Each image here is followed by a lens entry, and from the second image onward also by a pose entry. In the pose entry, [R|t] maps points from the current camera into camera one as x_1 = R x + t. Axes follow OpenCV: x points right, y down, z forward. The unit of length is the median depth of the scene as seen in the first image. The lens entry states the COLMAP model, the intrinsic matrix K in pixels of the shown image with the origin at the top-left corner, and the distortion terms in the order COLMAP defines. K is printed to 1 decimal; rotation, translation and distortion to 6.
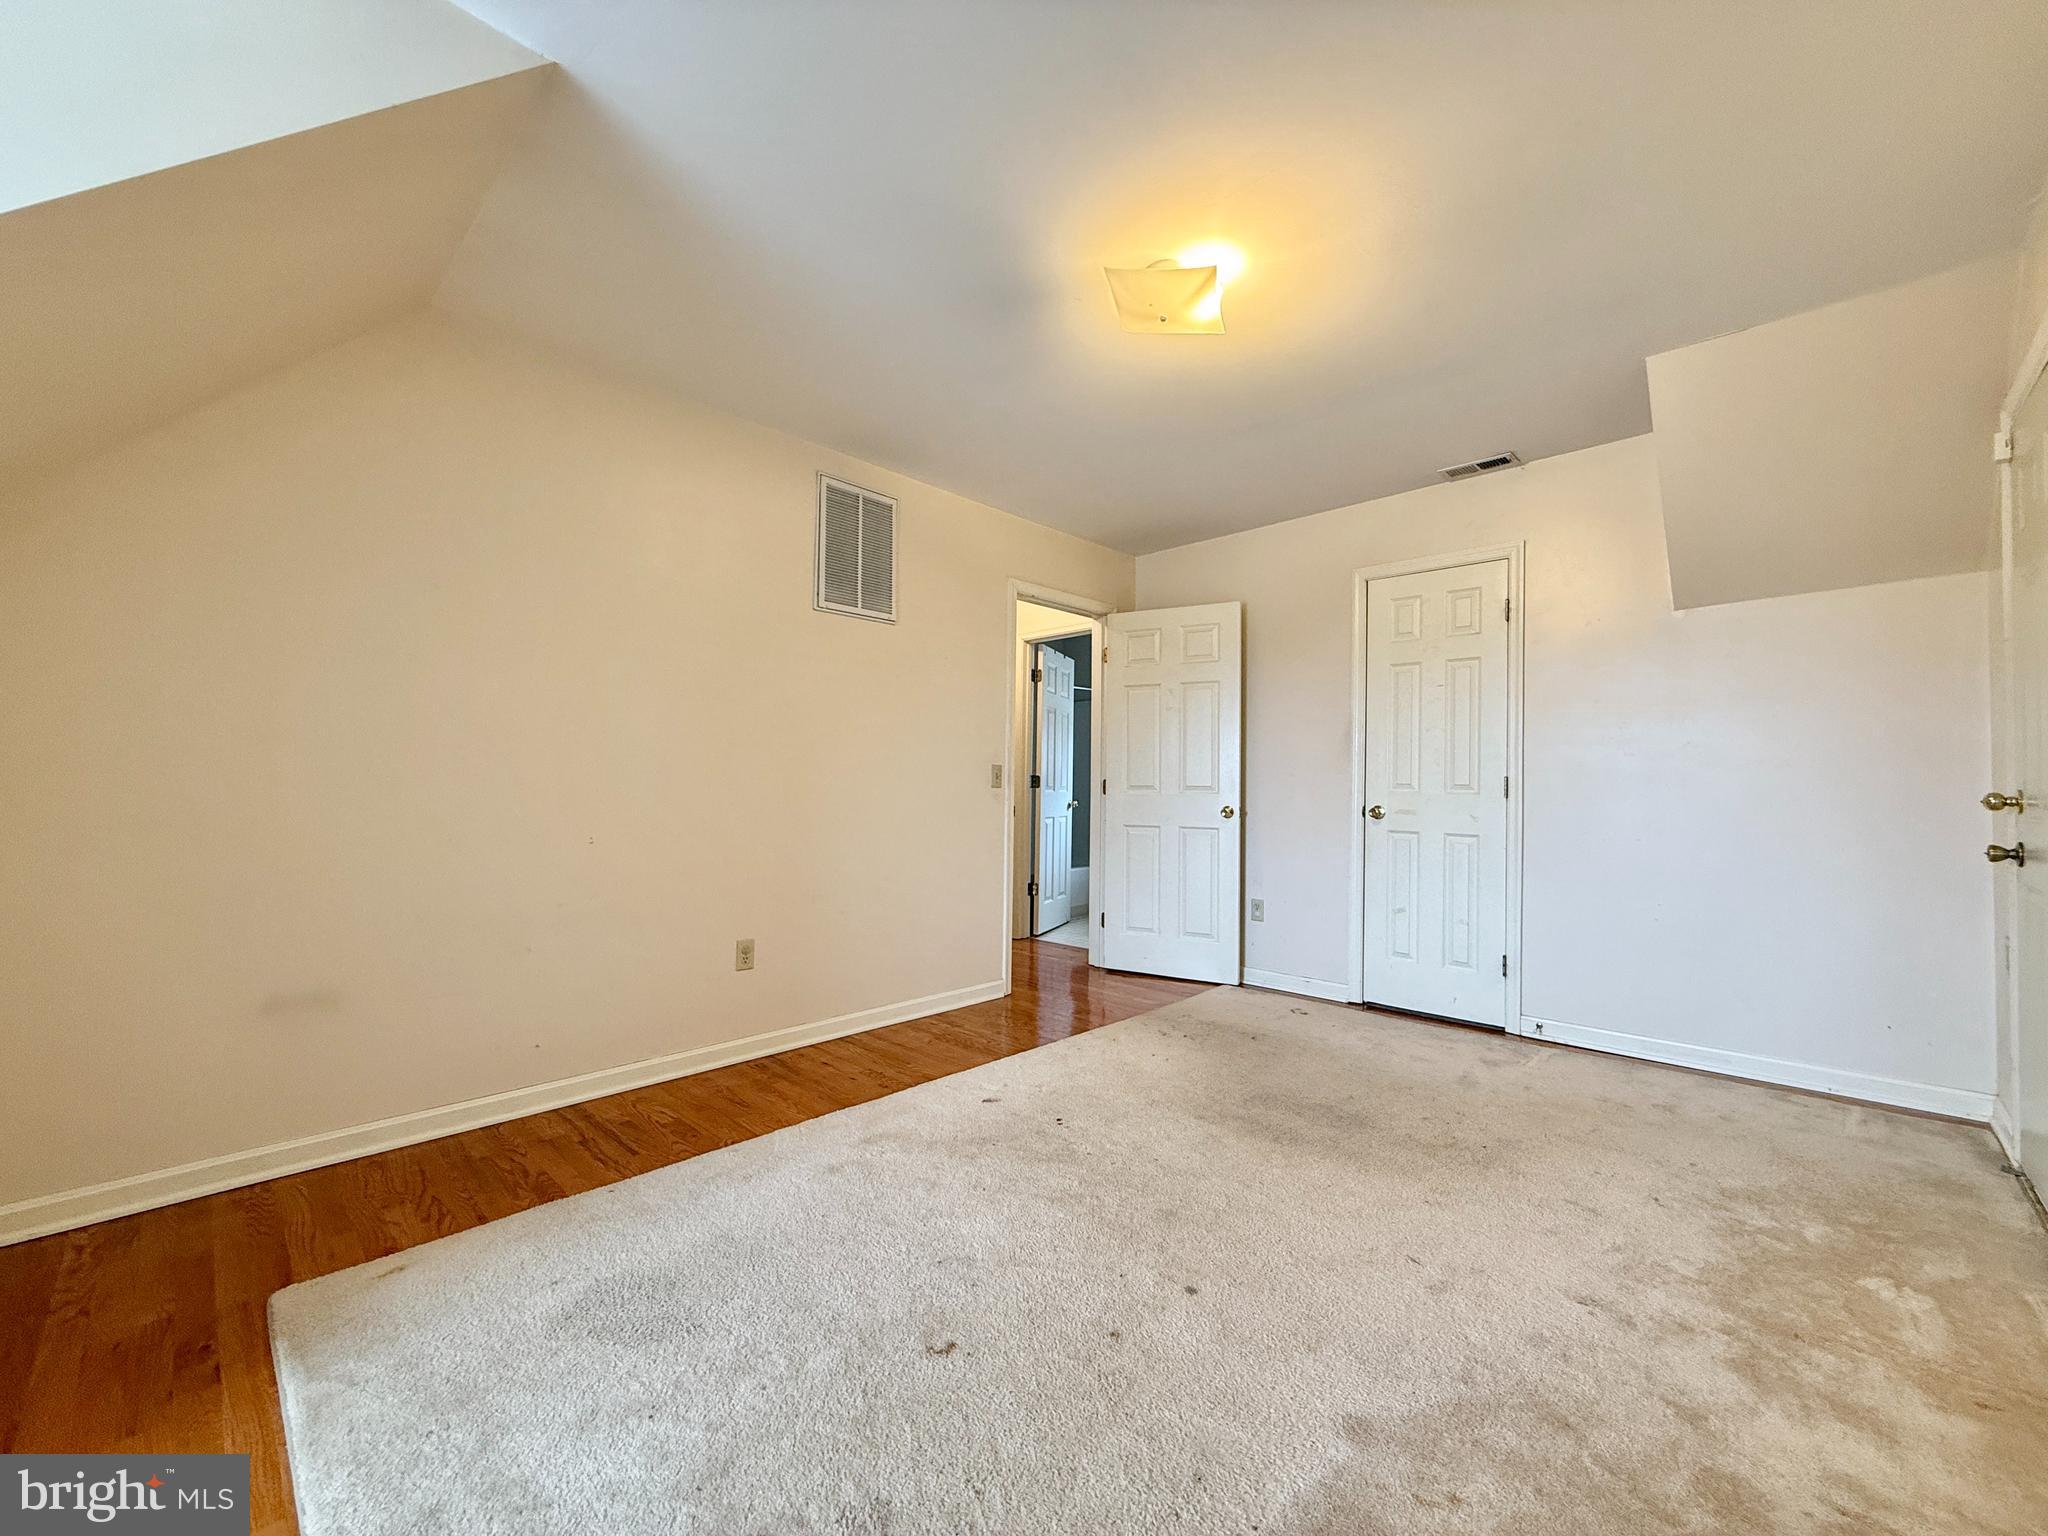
lens RADIAL K [[811.0, 0, 1021.3], [0, 811.0, 766.8], [0, 0, 1]] dist [-0.001705, -0.000143]
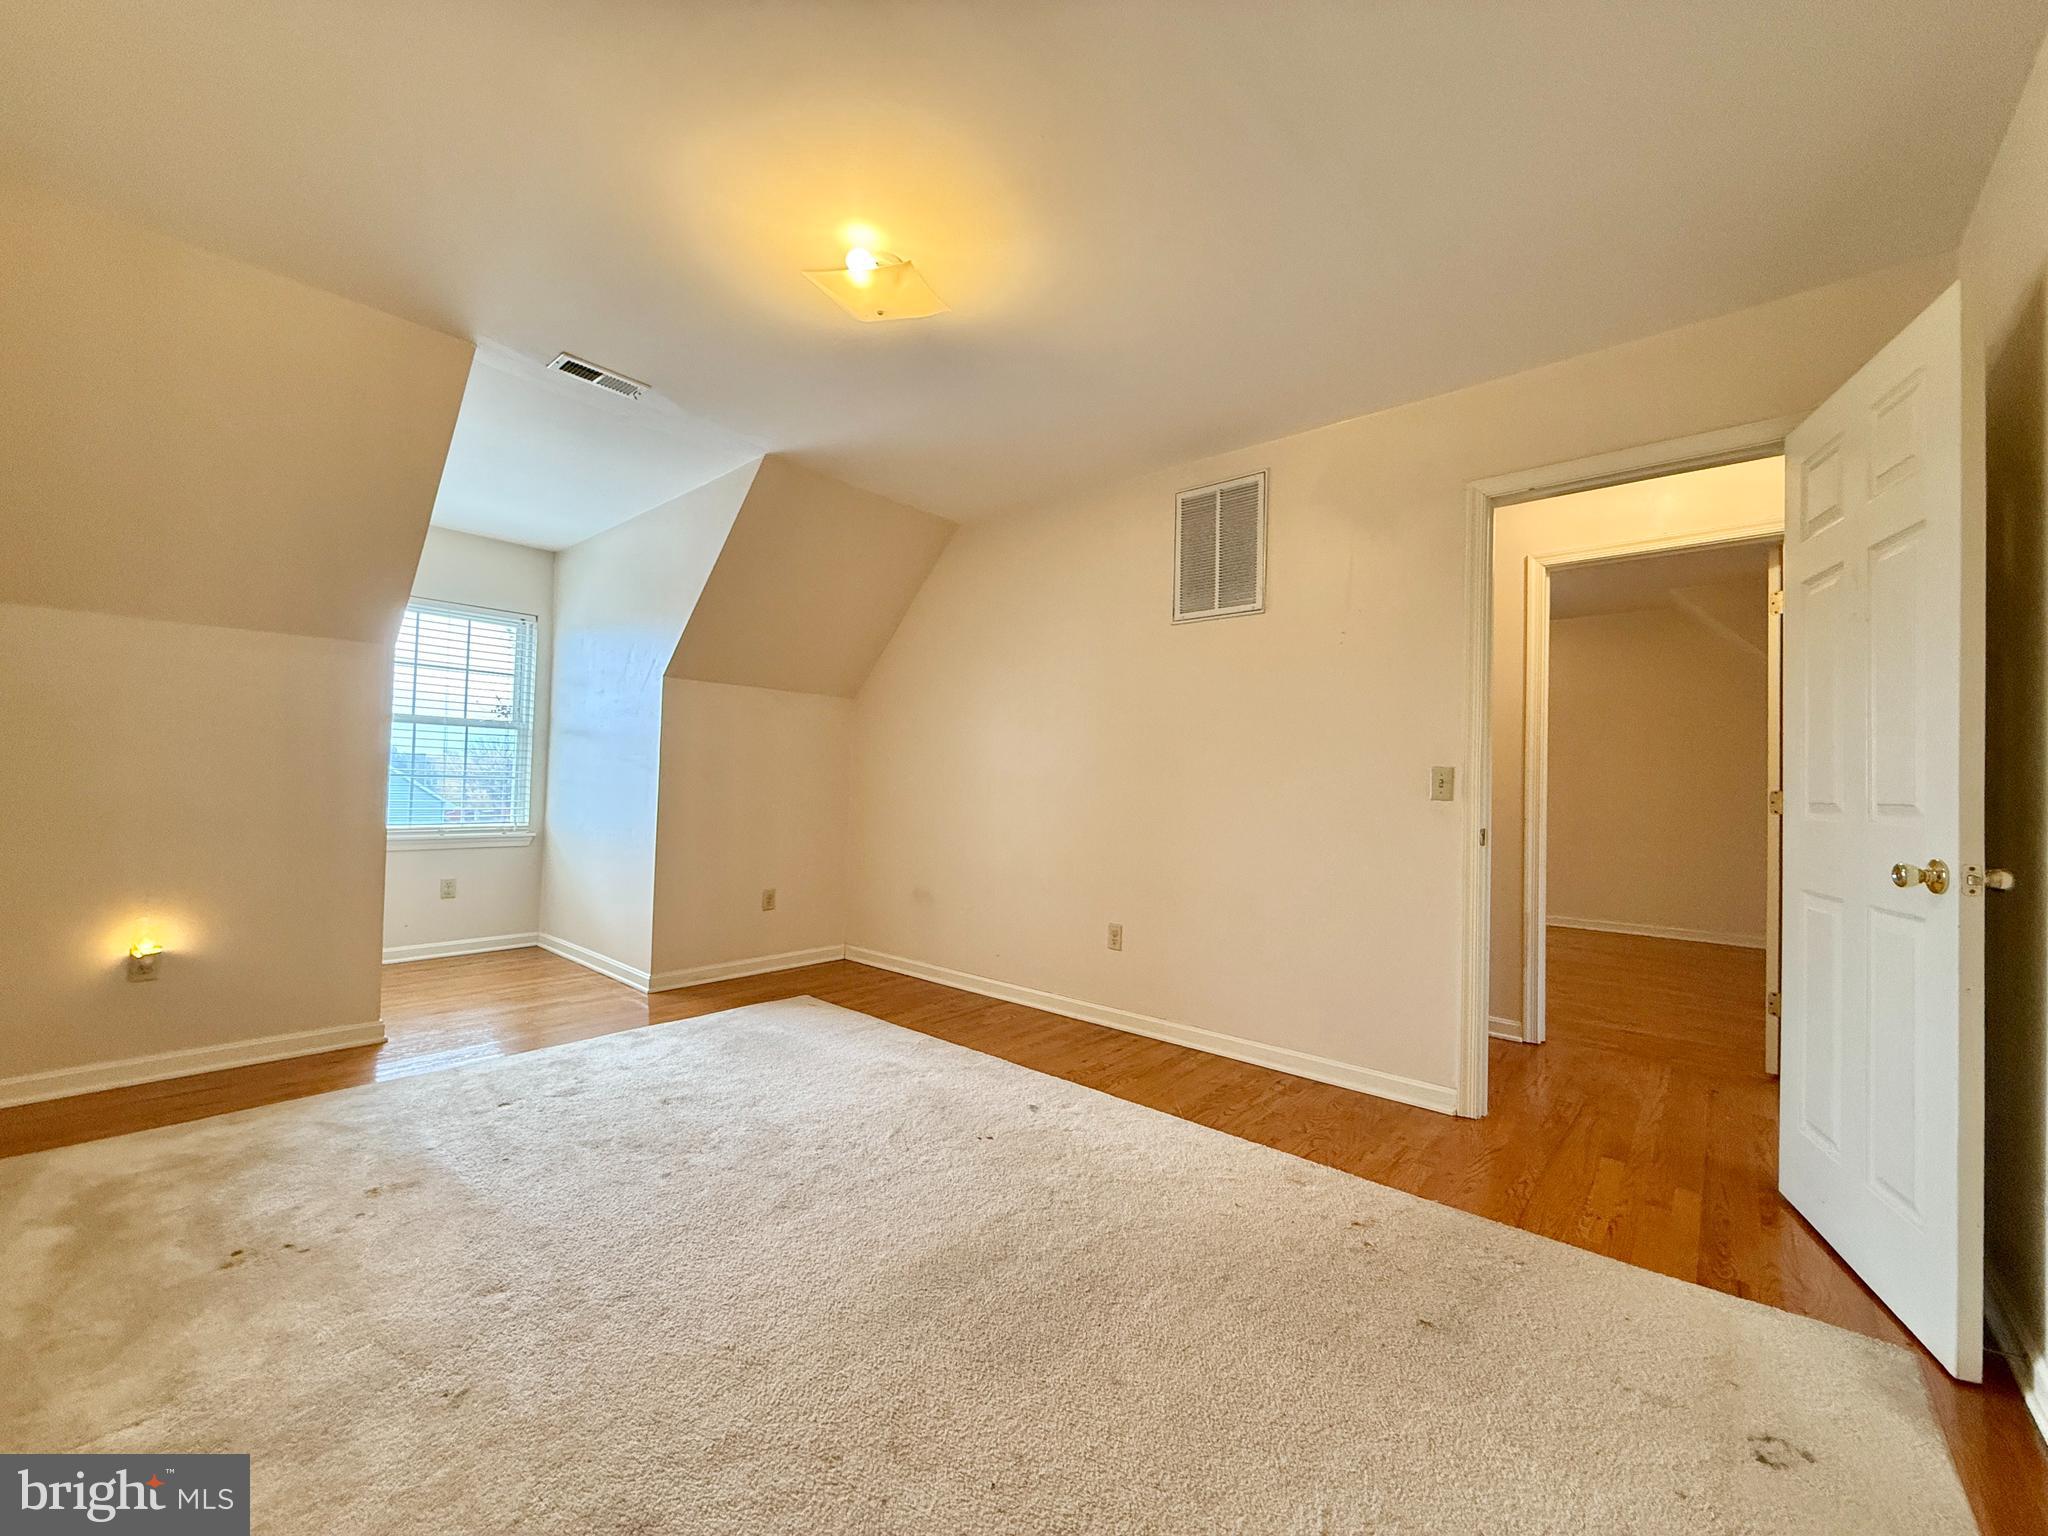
lens RADIAL K [[811.0, 0, 1021.3], [0, 811.0, 766.8], [0, 0, 1]] dist [-0.001705, -0.000143]
pose [[0.058043, -0.031352, -0.997822, 0.789346], [0.002993, 0.999508, -0.031231, 0.022140], [0.998310, -0.001174, 0.058108, 0.763232]]
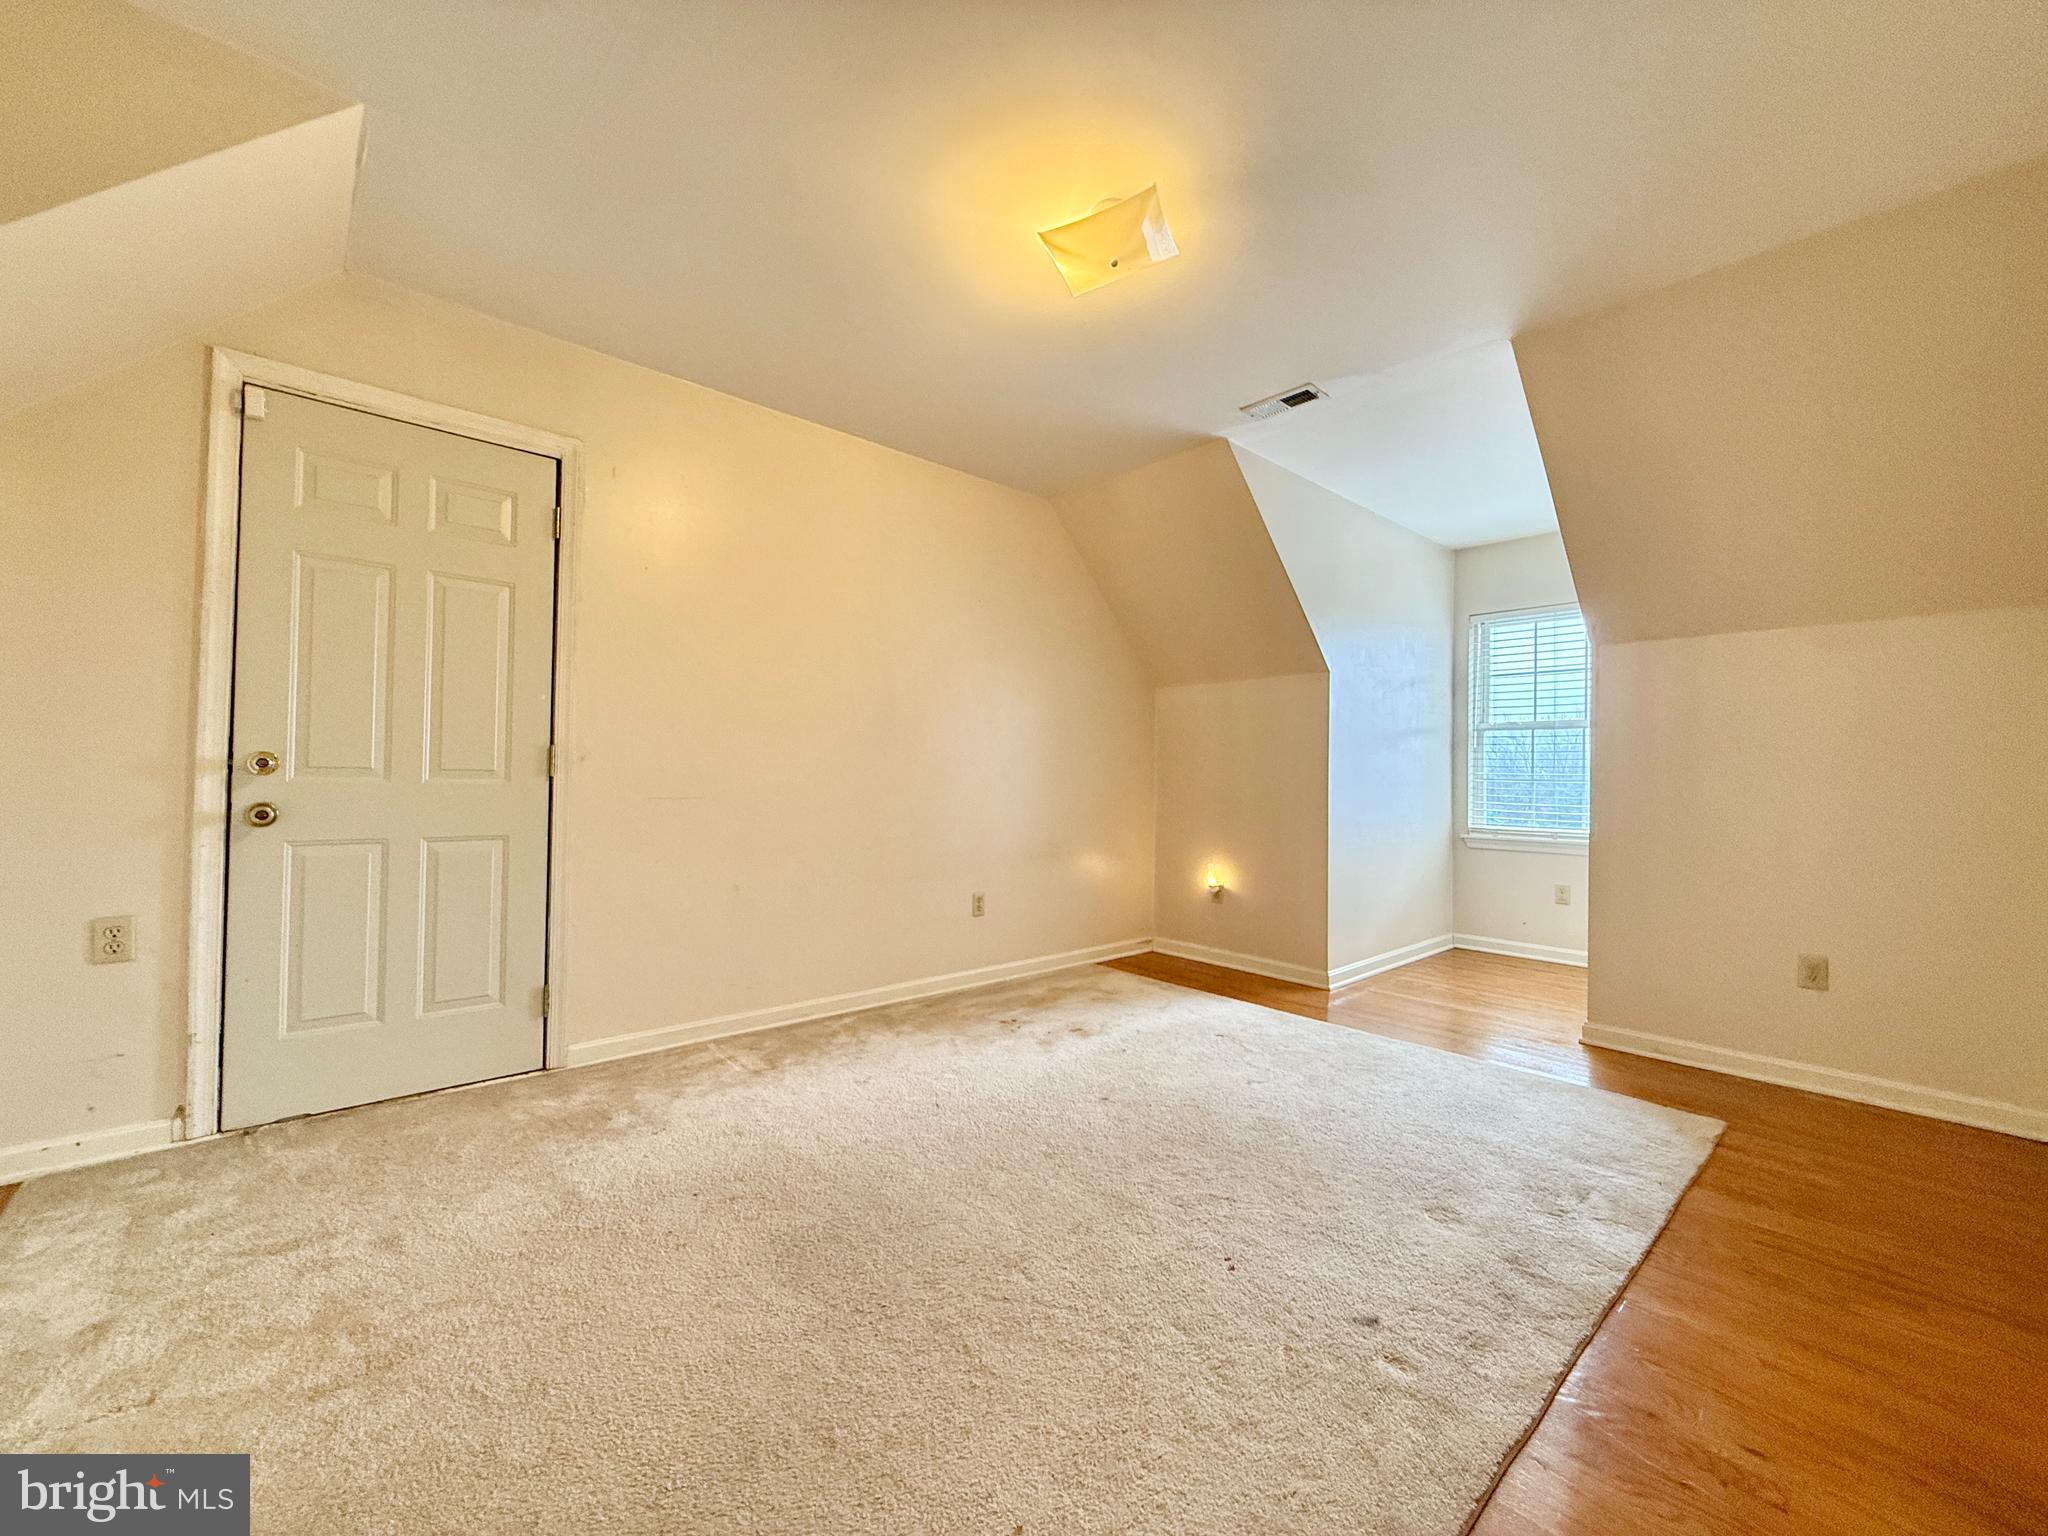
lens RADIAL K [[811.0, 0, 1021.3], [0, 811.0, 766.8], [0, 0, 1]] dist [-0.001705, -0.000143]
pose [[-0.997989, -0.024455, 0.058477, 0.145661], [-0.026711, 0.998916, -0.038121, 0.045587], [-0.057481, -0.039607, -0.997561, 1.309082]]
